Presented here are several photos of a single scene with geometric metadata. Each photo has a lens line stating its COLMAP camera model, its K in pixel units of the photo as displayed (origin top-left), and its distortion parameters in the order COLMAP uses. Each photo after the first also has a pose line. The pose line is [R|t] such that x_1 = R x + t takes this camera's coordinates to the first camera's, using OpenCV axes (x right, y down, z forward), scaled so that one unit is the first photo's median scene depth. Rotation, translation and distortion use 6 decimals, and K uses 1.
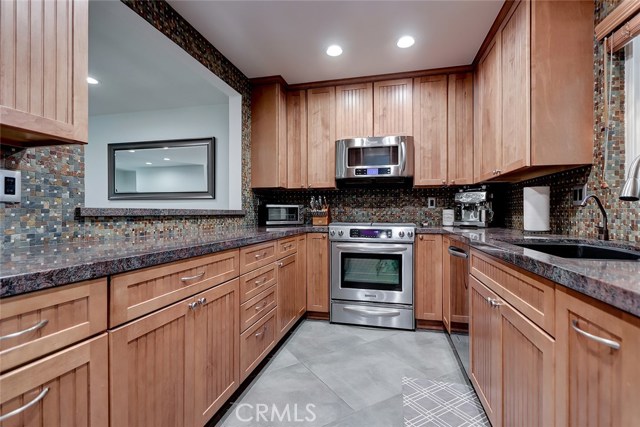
lens RADIAL K [[296.6, 0, 320.0], [0, 296.6, 213.5], [0, 0, 1]] dist [0.001035, -0.000707]
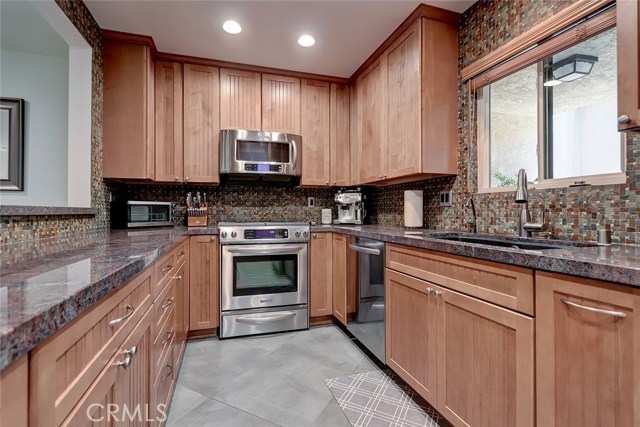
lens RADIAL K [[296.1, 0, 309.0], [0, 296.1, 209.7], [0, 0, 1]] dist [0.000274, -0.000532]
pose [[0.863802, 0.004418, 0.503812, -0.184319], [0.000279, 0.999957, -0.009247, -0.000073], [-0.503832, 0.008128, 0.863764, 0.127351]]
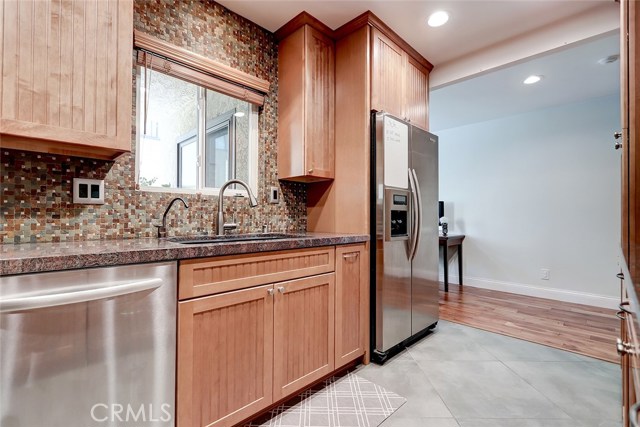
lens RADIAL K [[296.6, 0, 320.0], [0, 296.6, 213.5], [0, 0, 1]] dist [0.001035, -0.000707]
pose [[-0.859487, 0.004130, 0.511140, -0.075944], [-0.002319, 0.999926, -0.011978, 0.005861], [-0.511152, -0.011481, -0.859414, 0.914442]]
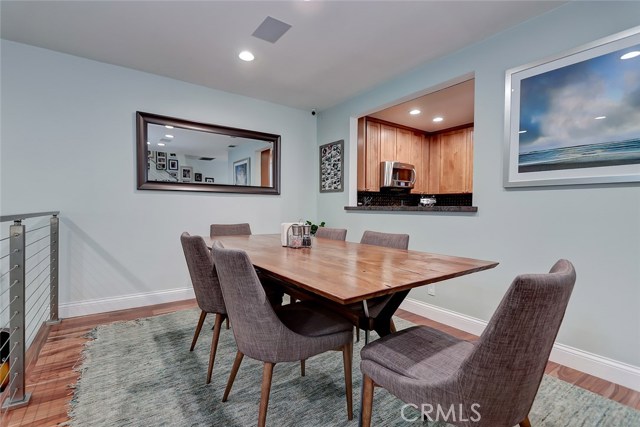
lens RADIAL K [[296.6, 0, 320.0], [0, 296.6, 213.5], [0, 0, 1]] dist [0.001035, -0.000707]
pose [[0.648002, -0.009694, 0.761577, -1.491639], [-0.003068, 0.999878, 0.015338, -0.001079], [-0.761632, -0.012275, 0.647893, 0.302768]]
